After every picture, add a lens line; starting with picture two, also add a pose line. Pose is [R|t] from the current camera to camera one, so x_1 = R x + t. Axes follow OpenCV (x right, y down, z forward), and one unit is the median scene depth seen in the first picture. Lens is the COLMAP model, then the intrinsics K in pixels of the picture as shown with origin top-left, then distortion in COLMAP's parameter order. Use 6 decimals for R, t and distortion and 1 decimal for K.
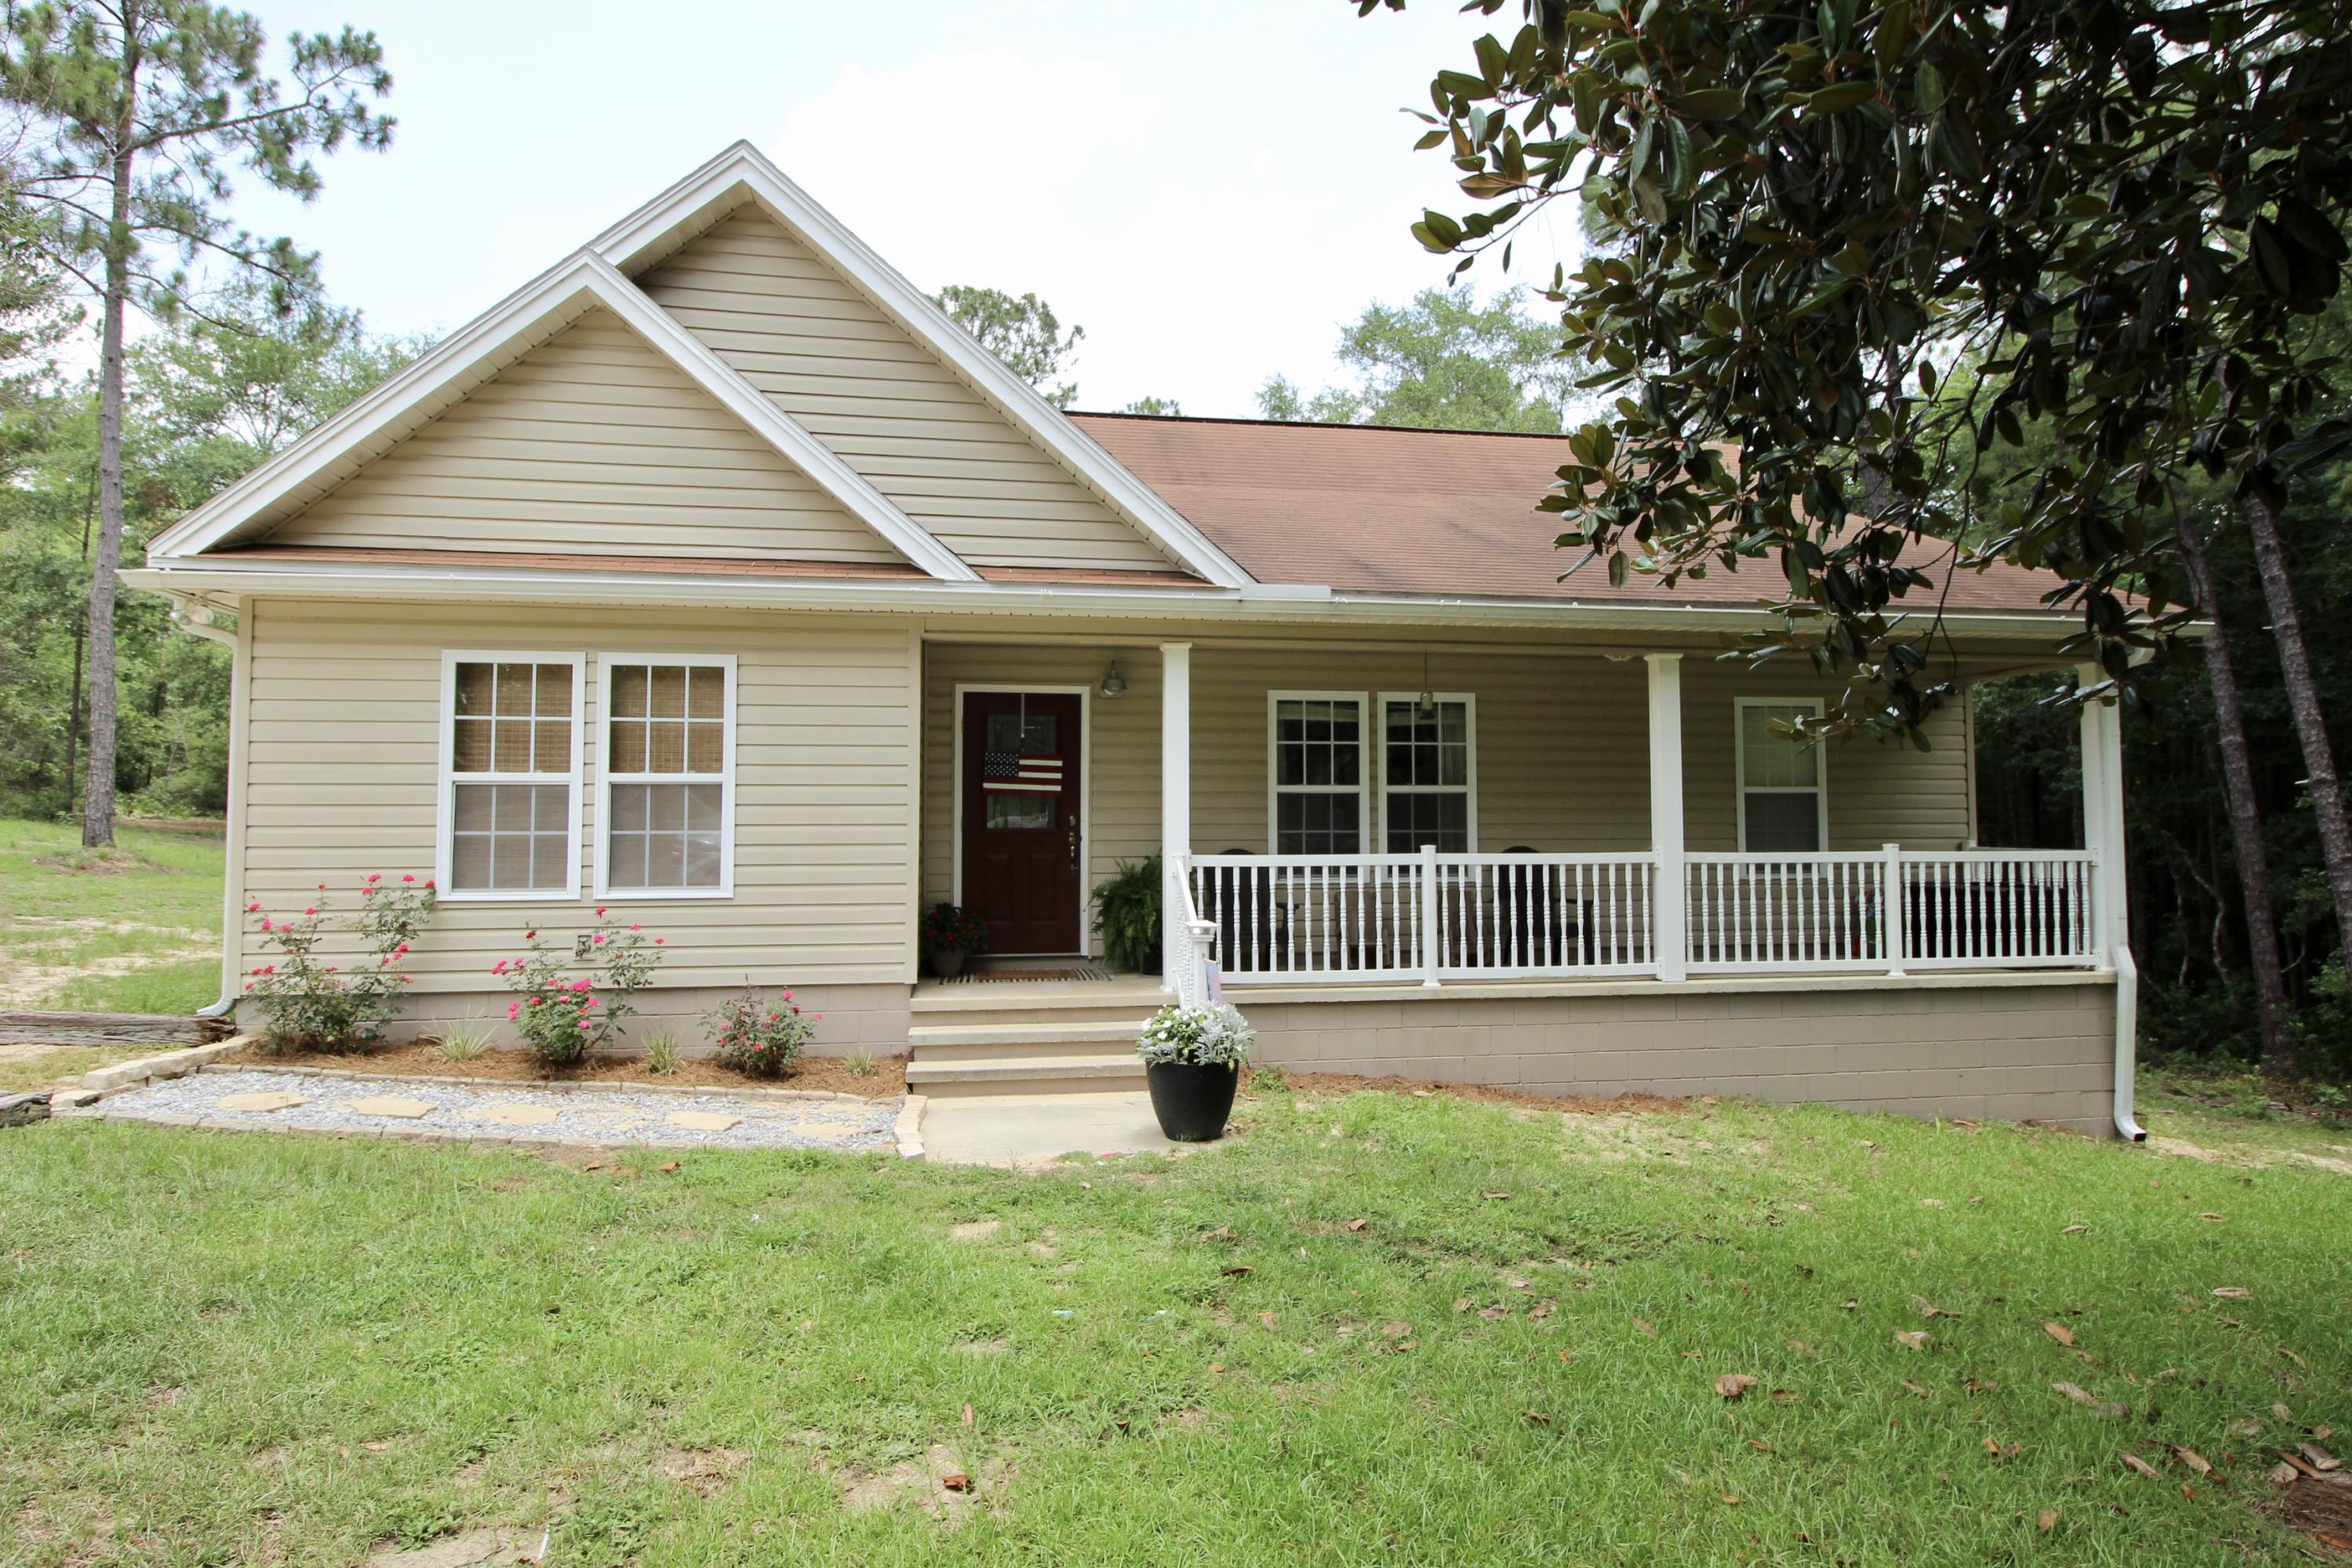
lens RADIAL K [[1417.4, 0, 1180.5], [0, 1417.4, 709.7], [0, 0, 1]] dist [-0.002477, -0.002438]
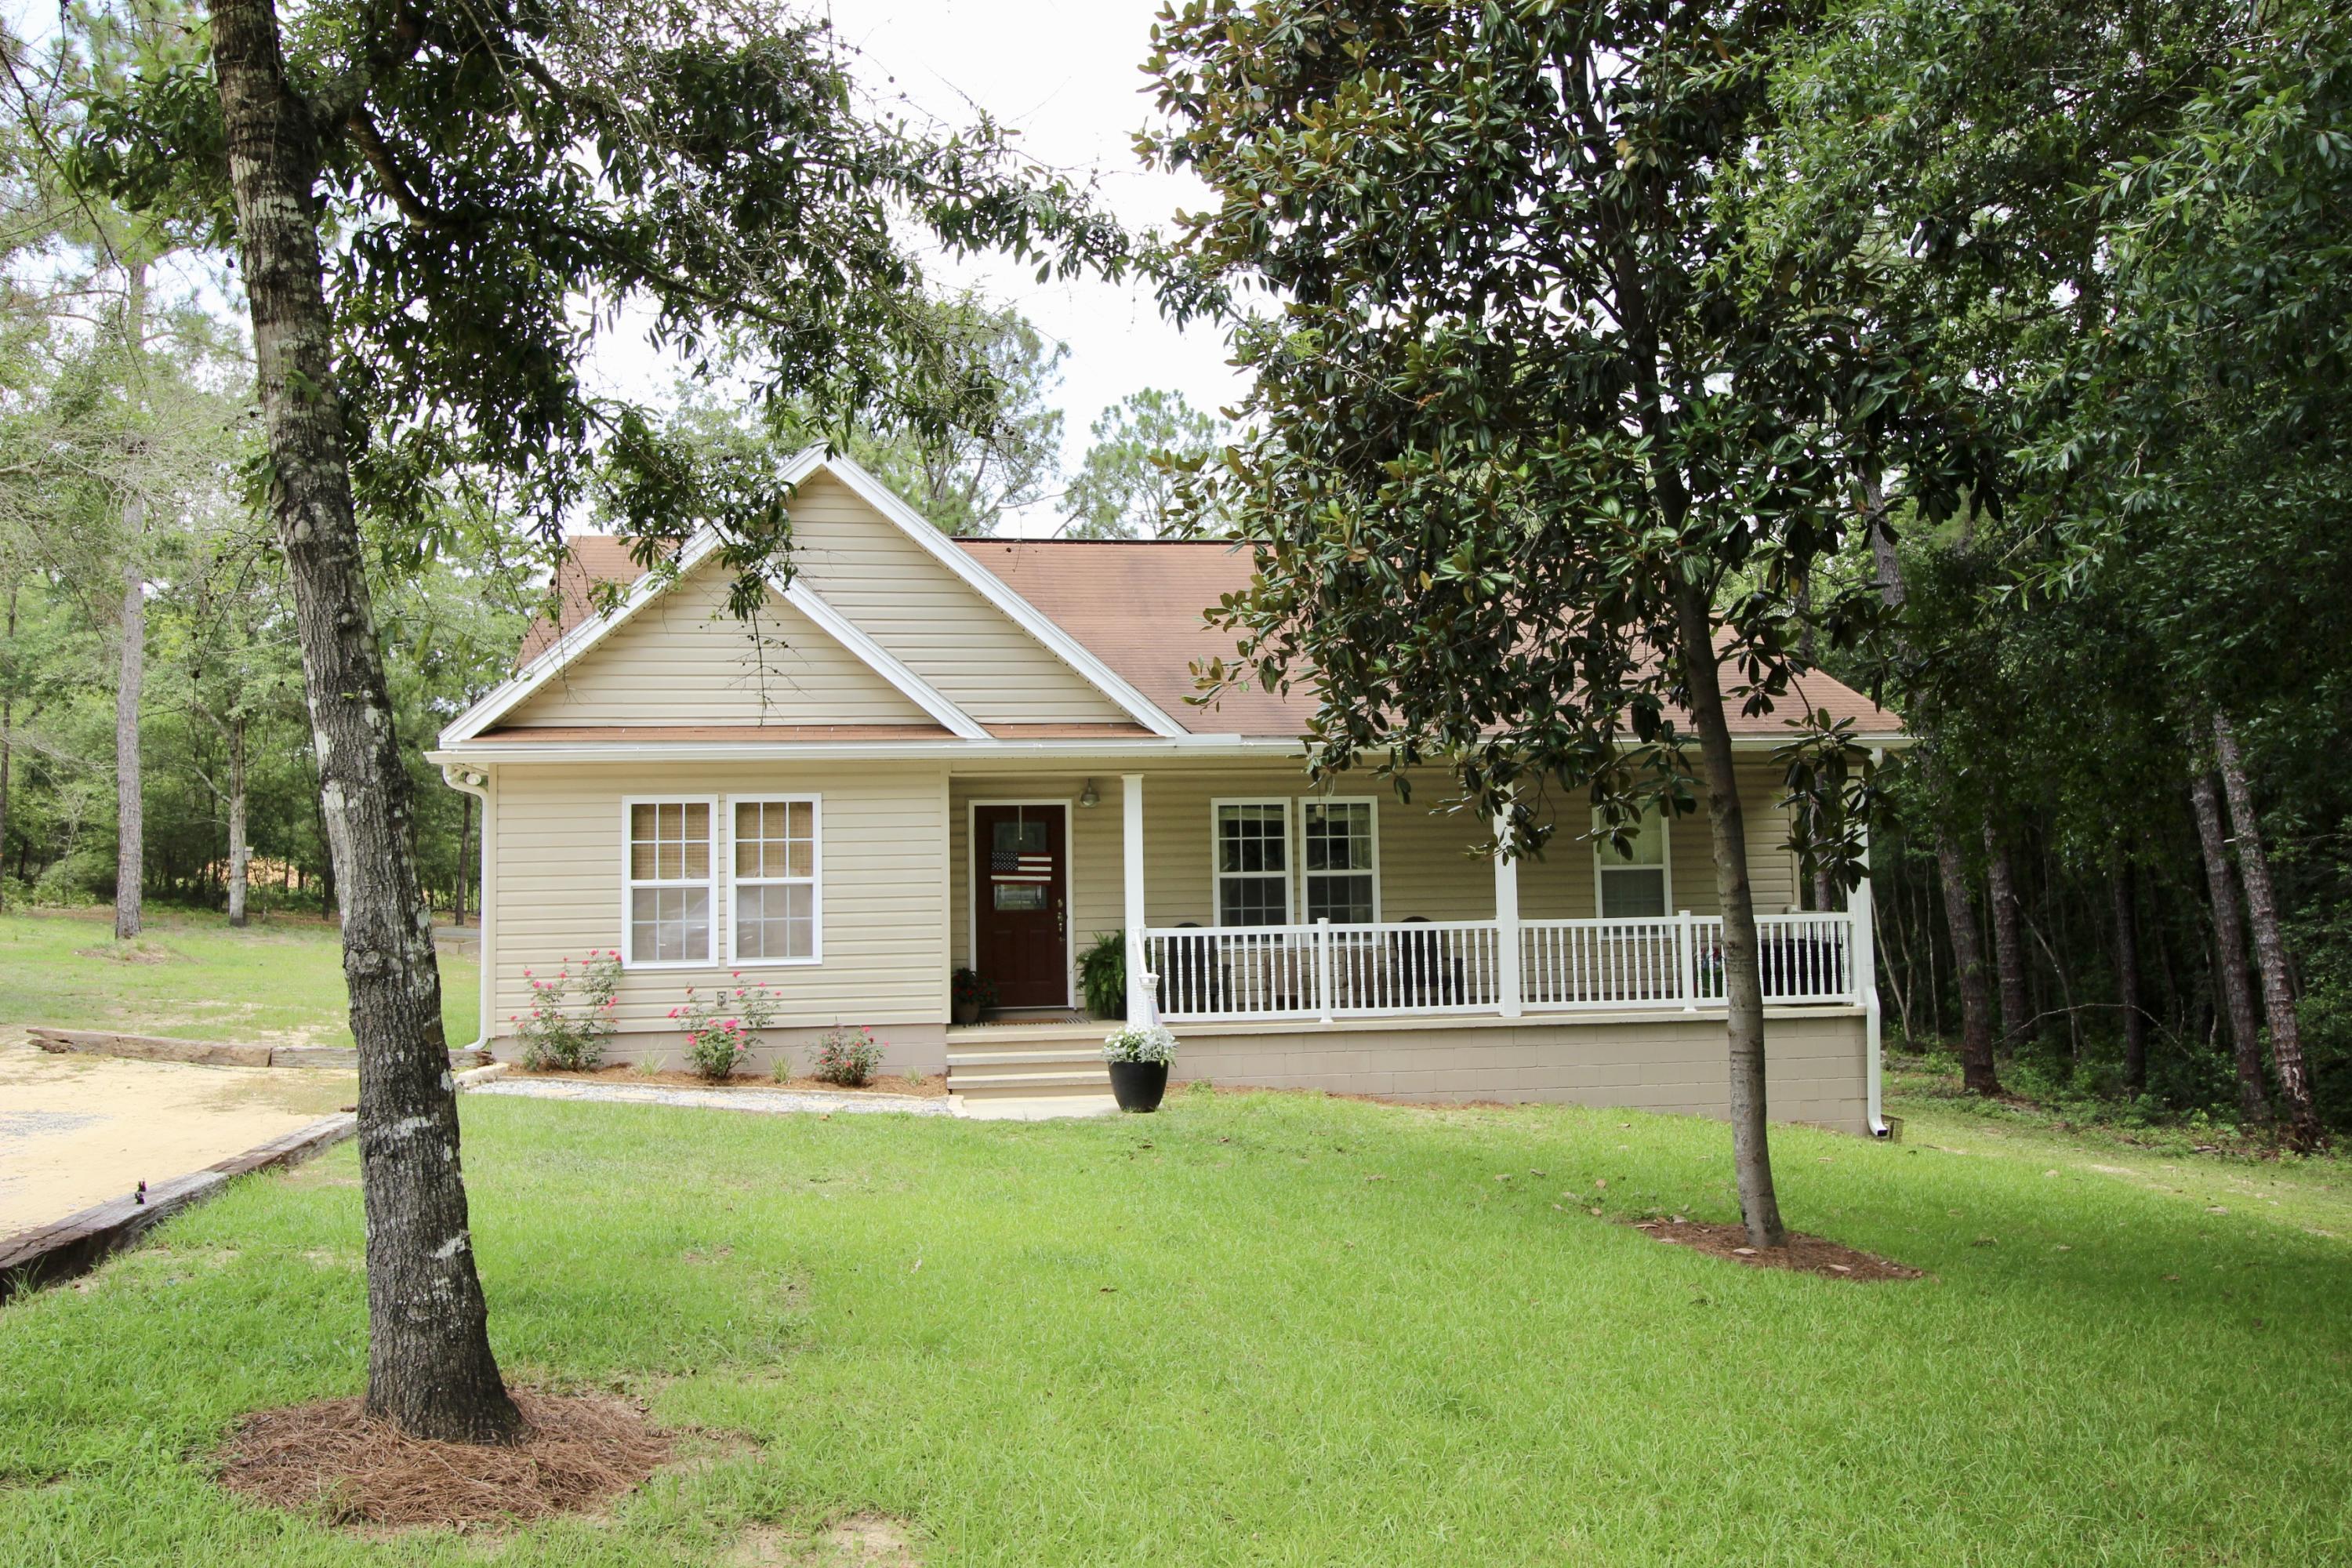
lens RADIAL K [[1848.4, 0, 1171.2], [0, 1848.4, 706.7], [0, 0, 1]] dist [0.006635, 0.007364]
pose [[0.999615, -0.019485, -0.019753, 0.064089], [0.019181, 0.999696, -0.015471, -0.075426], [0.020049, 0.015086, 0.999685, -0.713235]]
